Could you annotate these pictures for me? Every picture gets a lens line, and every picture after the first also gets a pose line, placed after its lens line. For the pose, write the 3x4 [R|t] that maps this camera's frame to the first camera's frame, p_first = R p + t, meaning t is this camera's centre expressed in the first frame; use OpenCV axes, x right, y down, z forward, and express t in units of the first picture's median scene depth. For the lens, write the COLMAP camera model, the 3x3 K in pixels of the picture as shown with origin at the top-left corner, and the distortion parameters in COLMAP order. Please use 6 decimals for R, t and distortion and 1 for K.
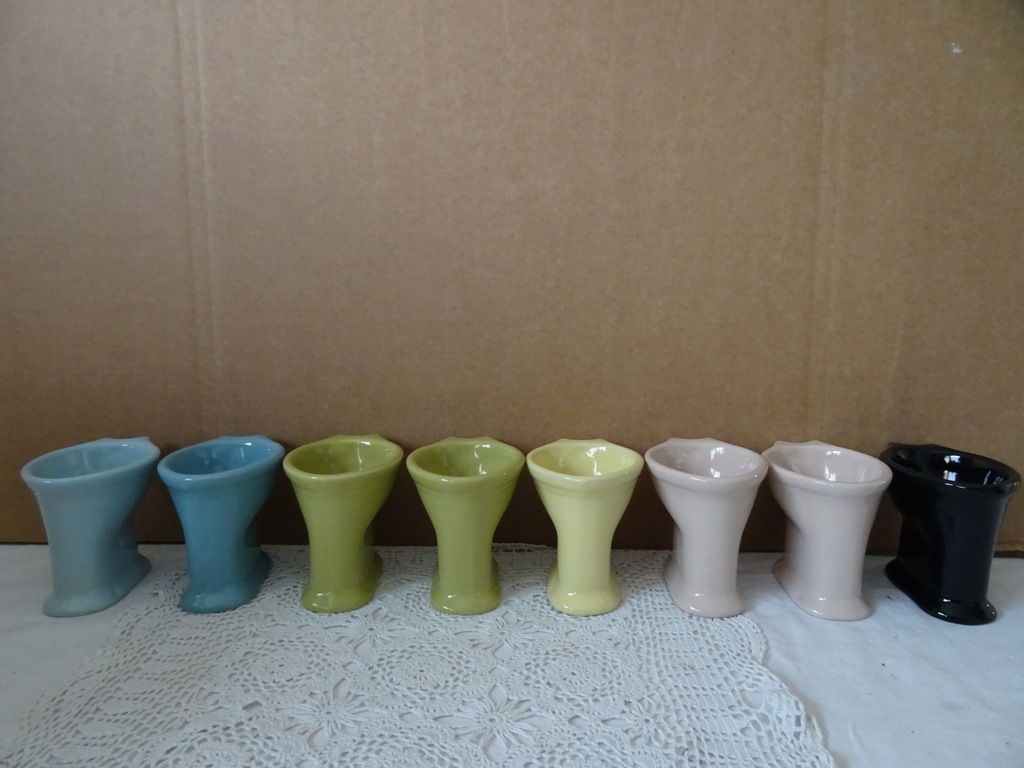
lens RADIAL K [[724.2, 0, 518.1], [0, 724.2, 384.7], [0, 0, 1]] dist [-0.001259, -0.023708]
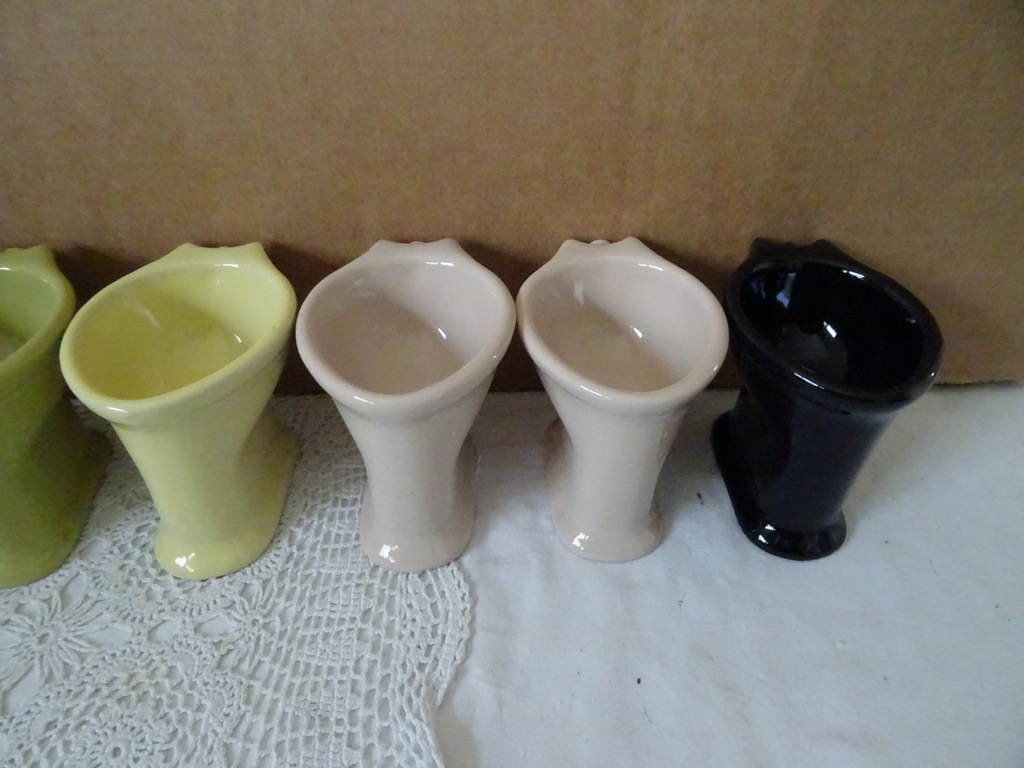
lens RADIAL K [[724.2, 0, 521.1], [0, 724.2, 378.2], [0, 0, 1]] dist [-0.001259, -0.023708]
pose [[0.996190, -0.036952, 0.078993, 0.312407], [-0.009318, 0.855509, 0.517704, -0.146296], [-0.086709, -0.516468, 0.851905, 0.520694]]
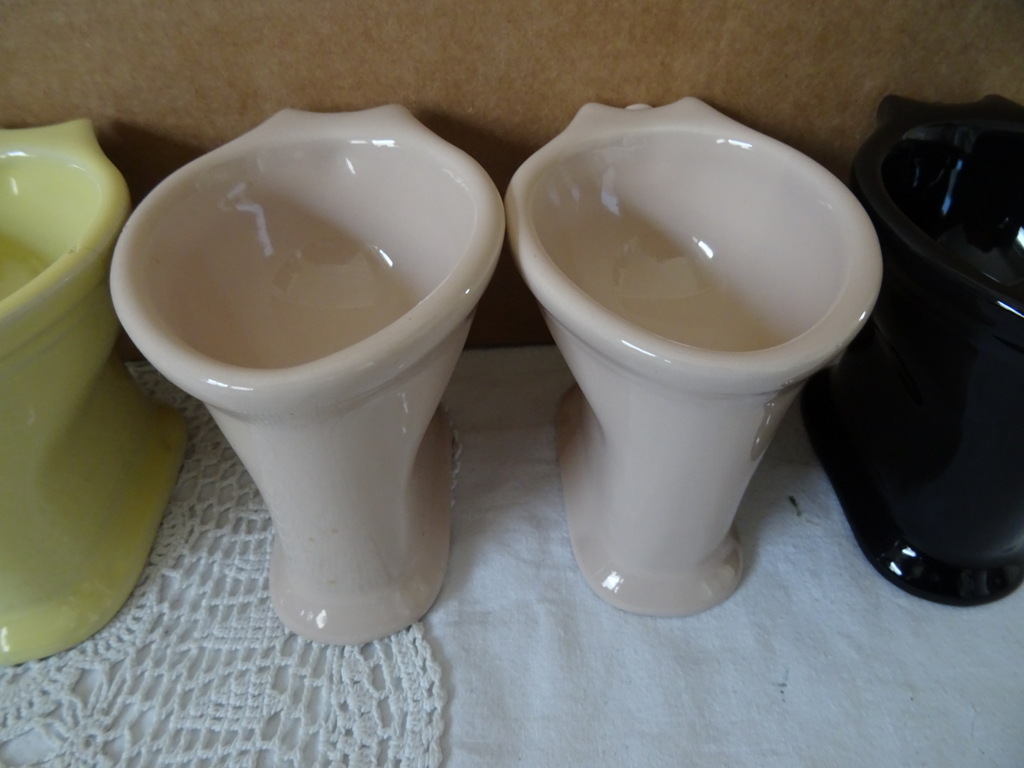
lens RADIAL K [[724.2, 0, 517.5], [0, 724.2, 379.6], [0, 0, 1]] dist [-0.001259, -0.023708]
pose [[0.995749, -0.065616, 0.064643, 0.335619], [0.015854, 0.813428, 0.581449, -0.023005], [-0.090734, -0.577952, 0.811011, 0.727883]]
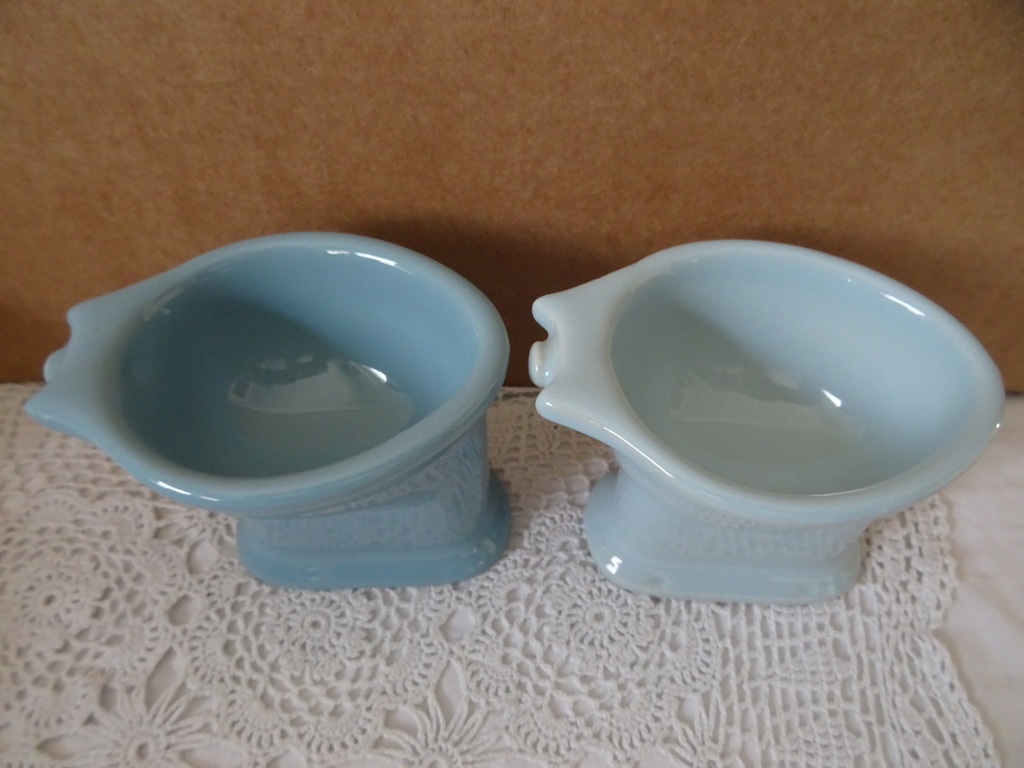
lens RADIAL K [[724.2, 0, 520.6], [0, 724.2, 385.4], [0, 0, 1]] dist [-0.001259, -0.023708]
pose [[0.999934, 0.011495, -0.000865, 0.027895], [-0.007421, 0.699353, 0.714738, -0.137381], [0.008821, -0.714684, 0.699392, 0.789653]]
